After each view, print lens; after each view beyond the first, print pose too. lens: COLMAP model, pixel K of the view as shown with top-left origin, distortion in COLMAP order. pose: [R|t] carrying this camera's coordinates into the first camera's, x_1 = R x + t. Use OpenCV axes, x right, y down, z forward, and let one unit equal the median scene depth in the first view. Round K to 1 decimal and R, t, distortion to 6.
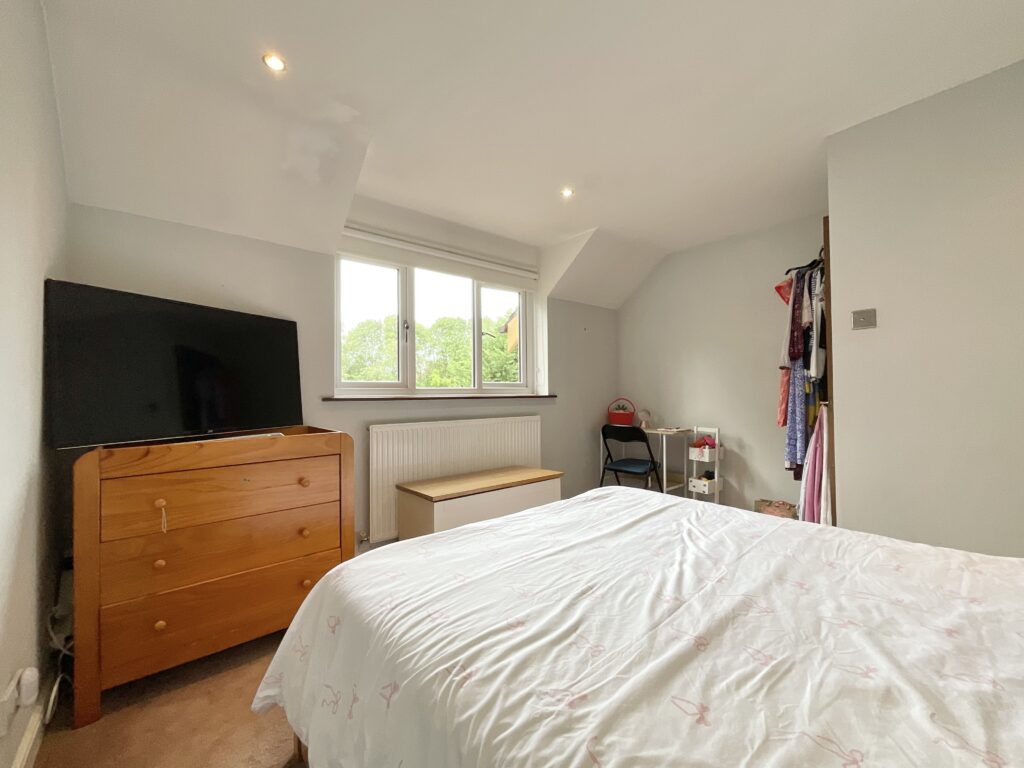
lens RADIAL K [[416.2, 0, 515.2], [0, 416.2, 389.4], [0, 0, 1]] dist [-0.008888, -0.002131]
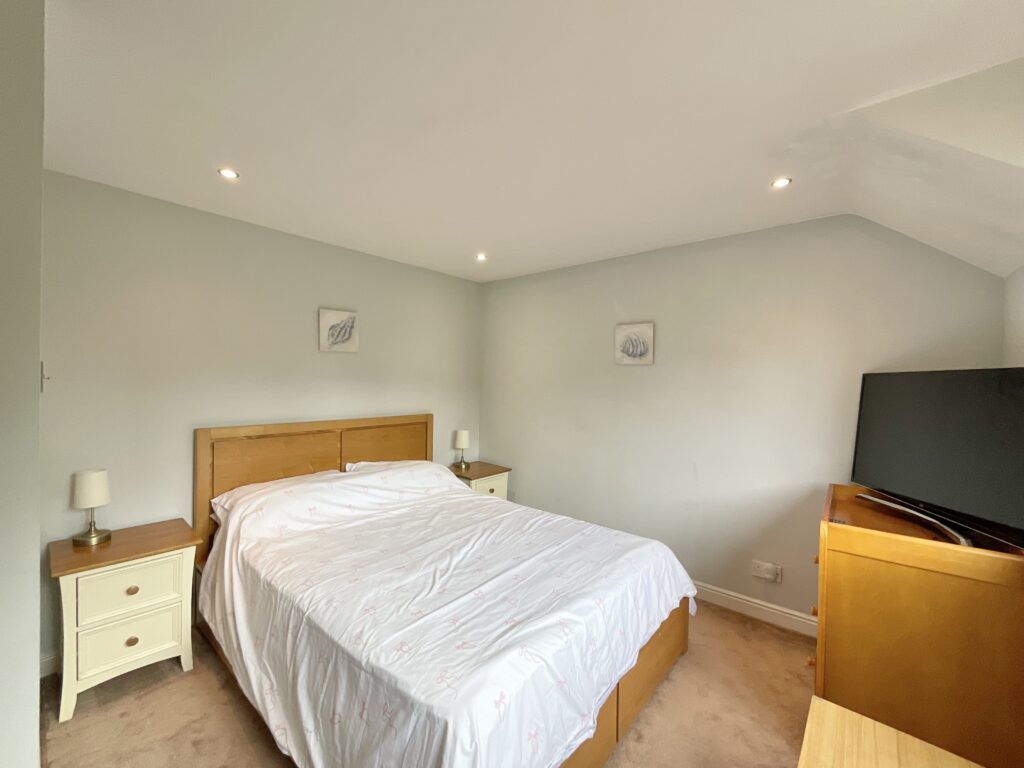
lens RADIAL K [[416.2, 0, 508.4], [0, 416.2, 385.5], [0, 0, 1]] dist [-0.008888, -0.002131]
pose [[-0.987272, -0.001705, -0.159032, 0.547750], [-0.001370, 0.999997, -0.002219, -0.268604], [0.159036, -0.001973, -0.987271, 2.864477]]
